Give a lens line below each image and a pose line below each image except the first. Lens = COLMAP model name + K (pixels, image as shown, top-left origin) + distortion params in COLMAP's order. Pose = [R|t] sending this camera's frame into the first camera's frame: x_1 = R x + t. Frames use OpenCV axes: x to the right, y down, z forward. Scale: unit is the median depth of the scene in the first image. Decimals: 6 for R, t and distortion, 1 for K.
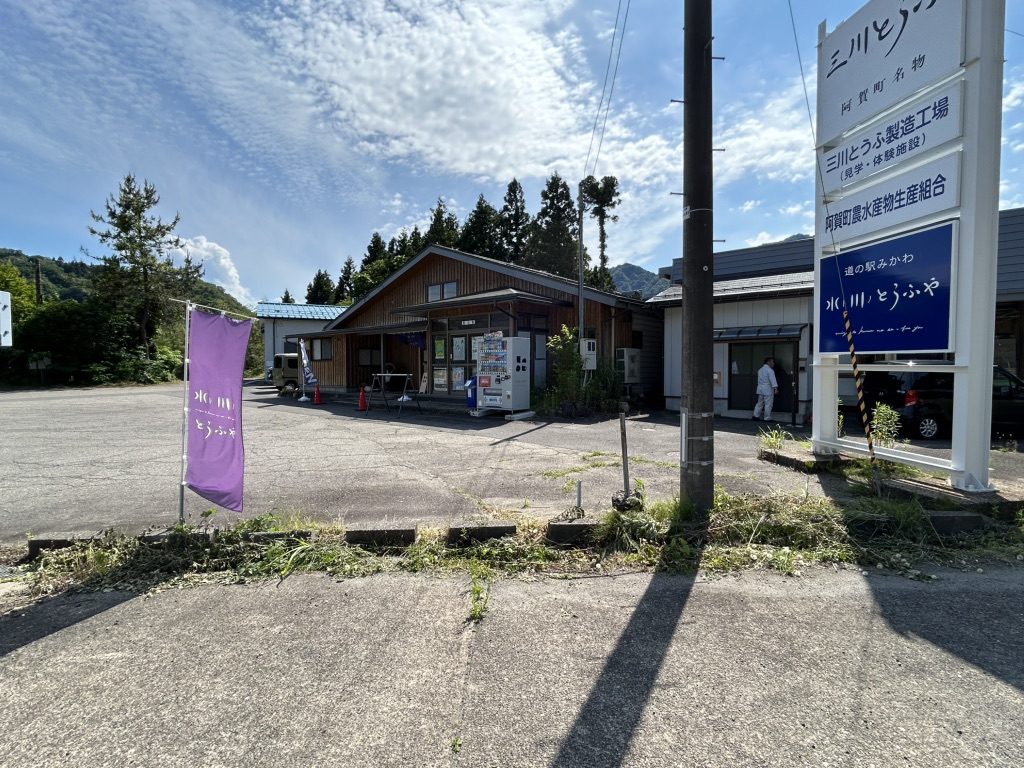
lens RADIAL K [[499.7, 0, 495.9], [0, 499.7, 377.4], [0, 0, 1]] dist [-0.001778, -0.000713]
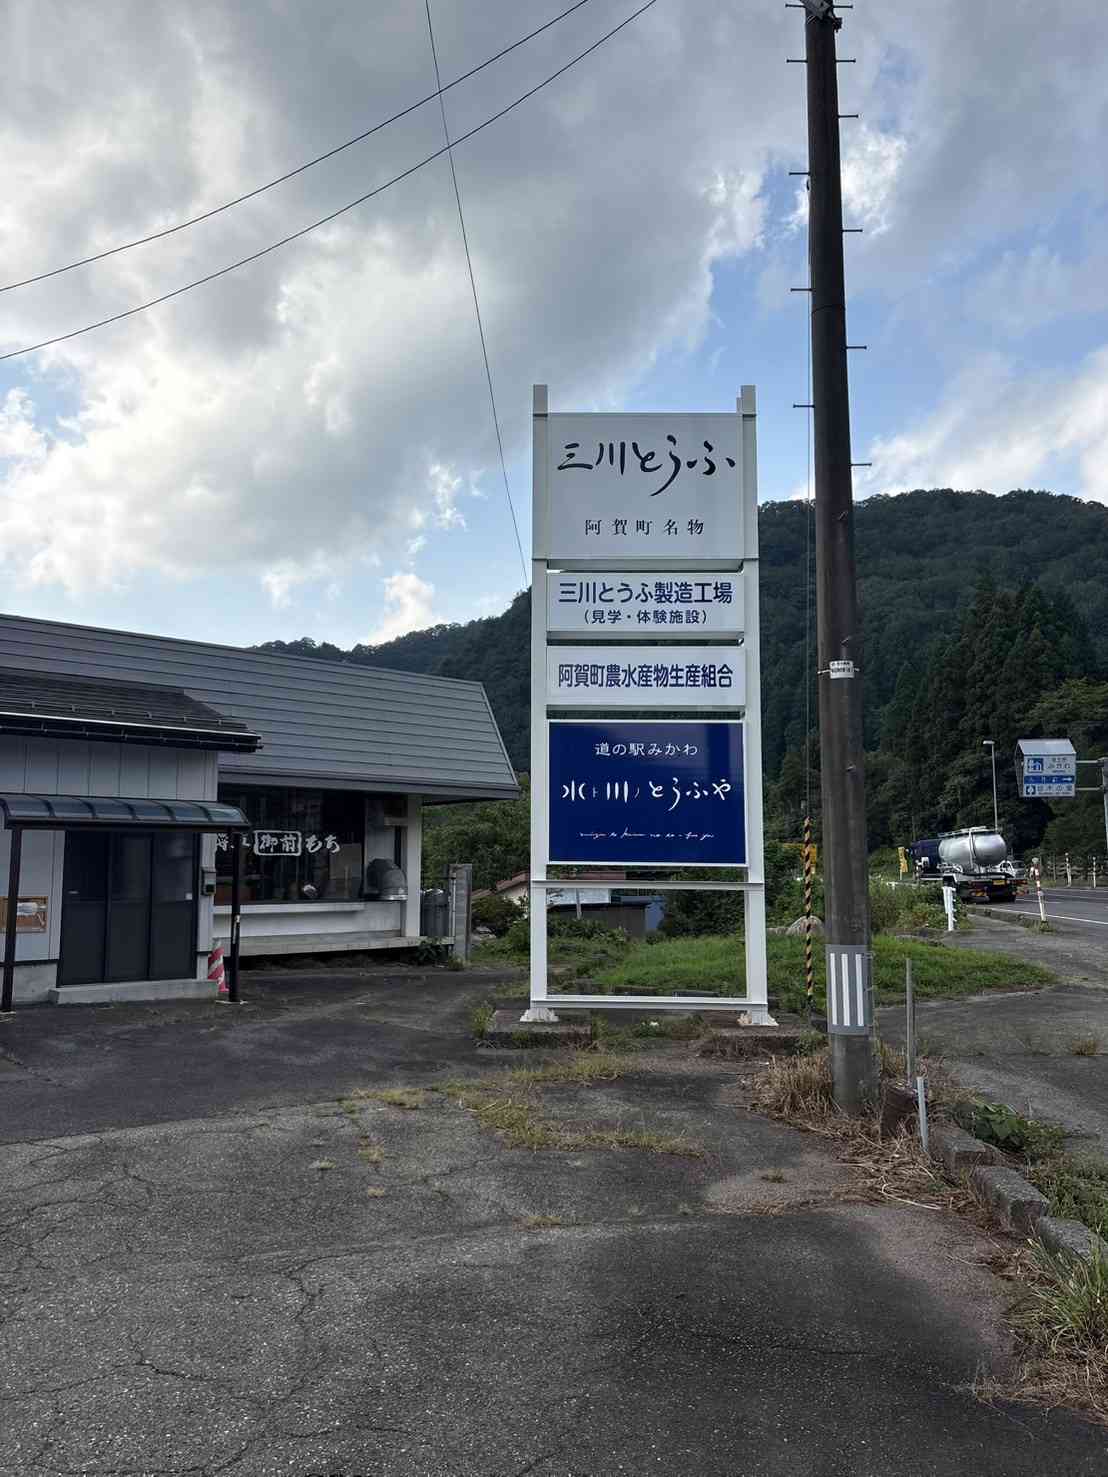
lens RADIAL K [[1112.9, 0, 547.1], [0, 1112.9, 747.9], [0, 0, 1]] dist [0.040418, -0.008151]
pose [[0.120701, 0.117526, 0.985707, -0.475978], [0.023605, 0.992346, -0.121208, -0.011986], [-0.992408, 0.037897, 0.117003, 0.478553]]
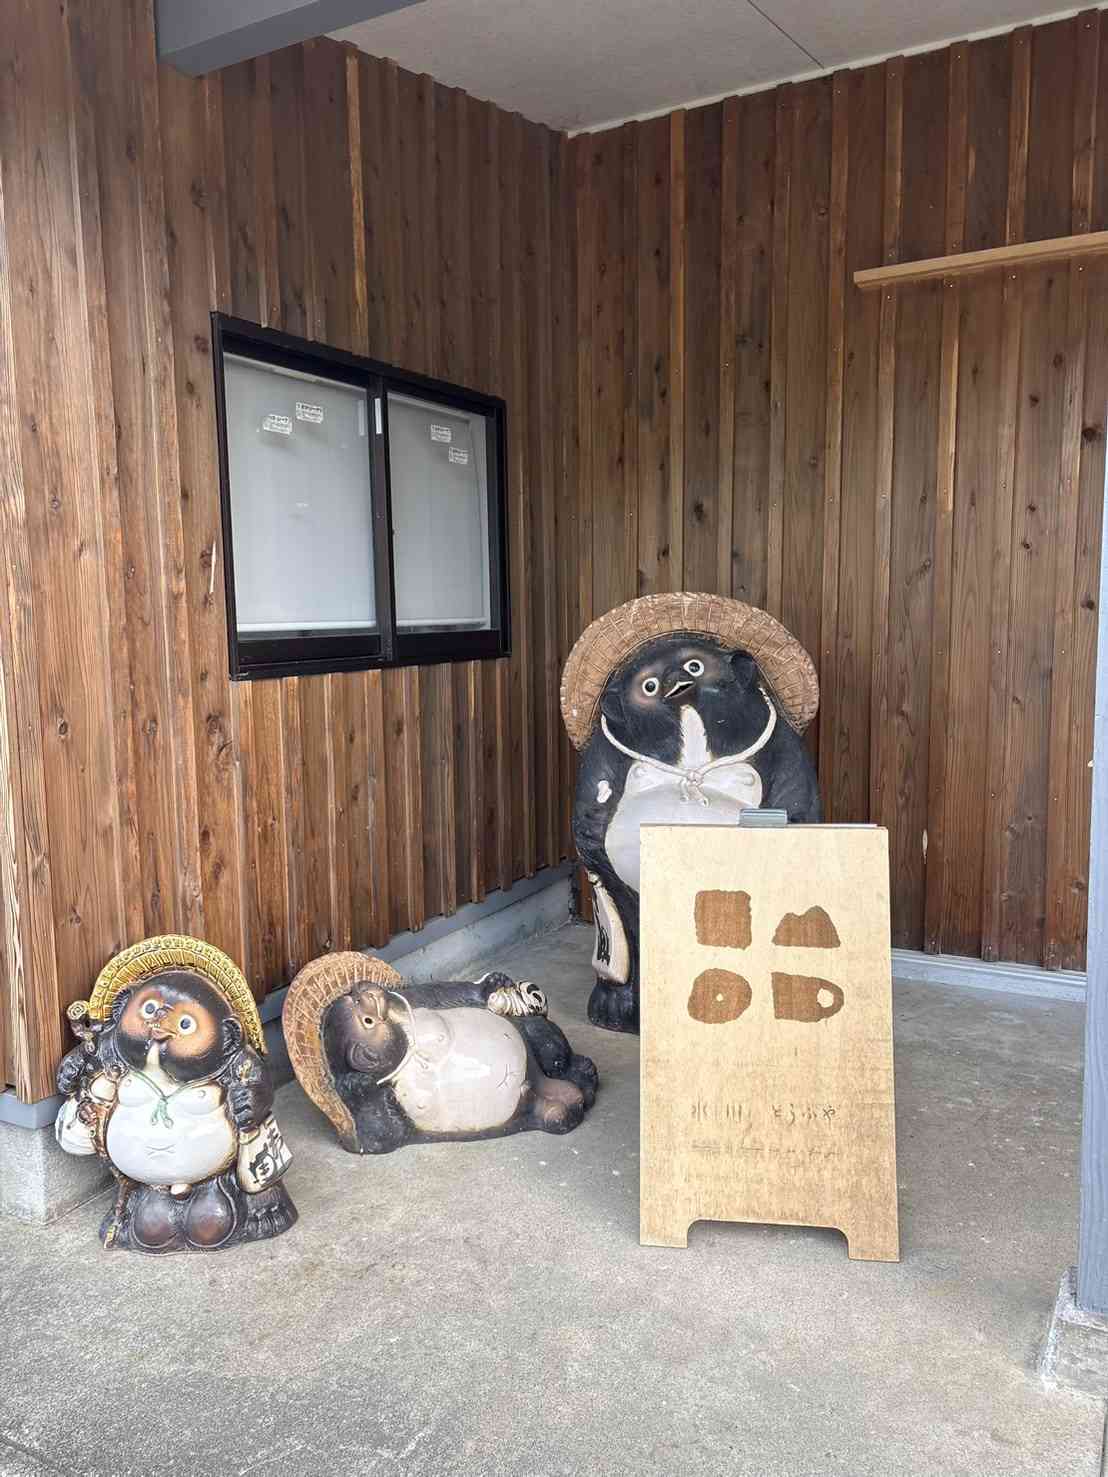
lens RADIAL K [[1131.9, 0, 538.9], [0, 1131.9, 736.1], [0, 0, 1]] dist [0.050624, -0.049911]
pose [[0.969243, -0.041416, 0.242597, -0.421269], [0.016848, 0.994592, 0.102480, -0.042780], [-0.245529, -0.095241, 0.964699, 1.357854]]
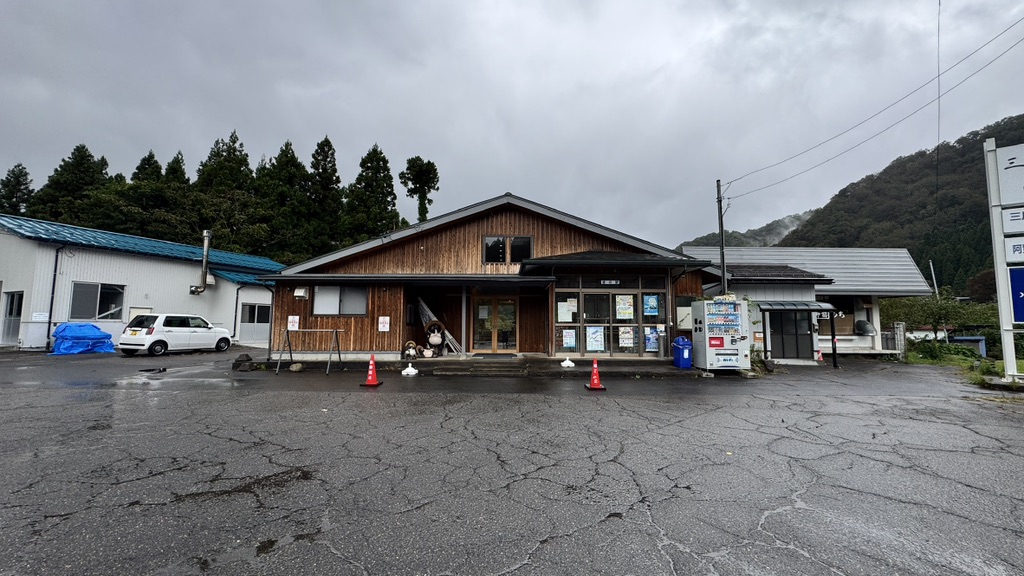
lens RADIAL K [[407.8, 0, 508.1], [0, 407.8, 288.3], [0, 0, 1]] dist [-0.003710, 0.000205]
pose [[0.730872, 0.068844, 0.679034, -0.917588], [0.006801, 0.994116, -0.108109, -0.014610], [-0.682481, 0.083632, 0.726103, 0.677029]]
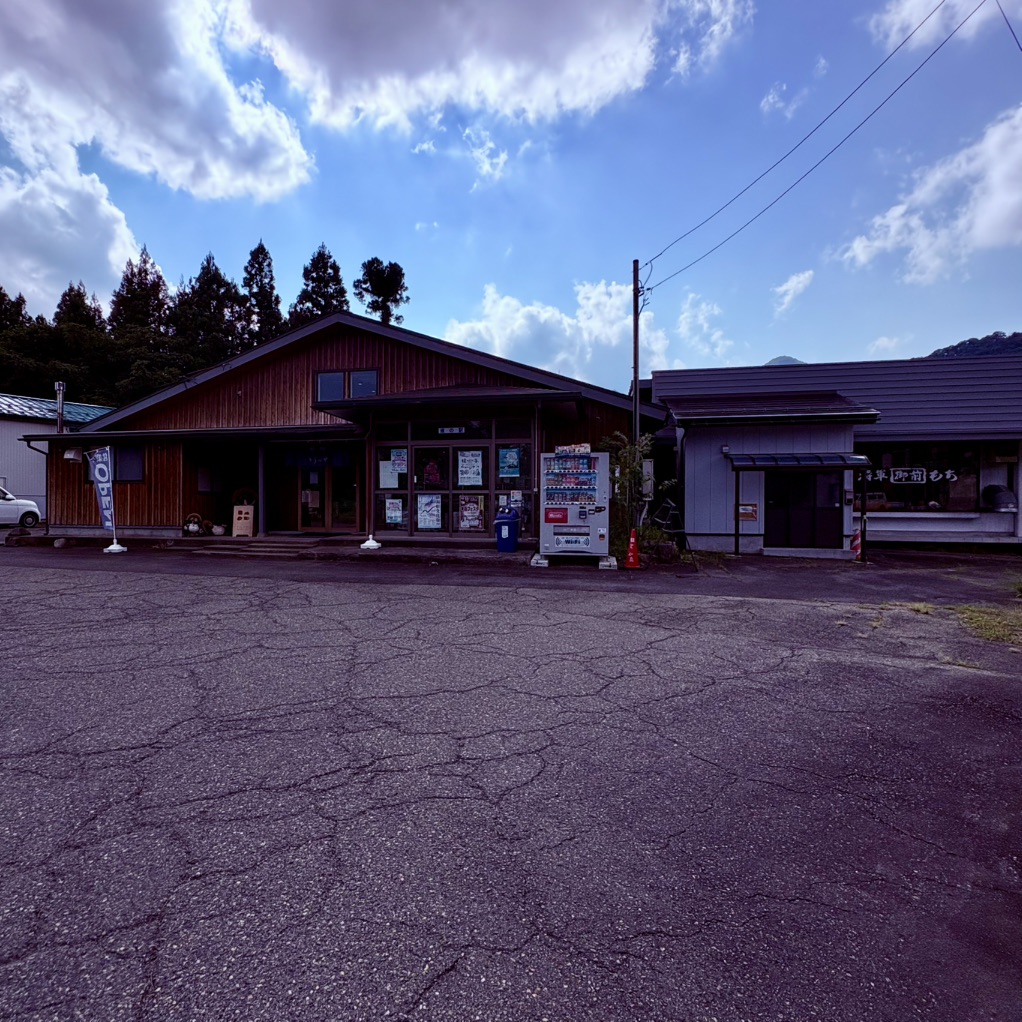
lens RADIAL K [[608.1, 0, 452.2], [0, 608.1, 505.0], [0, 0, 1]] dist [0.002959, -0.003696]
pose [[0.876955, 0.005377, 0.480542, -0.553326], [0.003133, 0.999852, -0.016906, 0.007368], [-0.480562, 0.016331, 0.876809, 0.334795]]
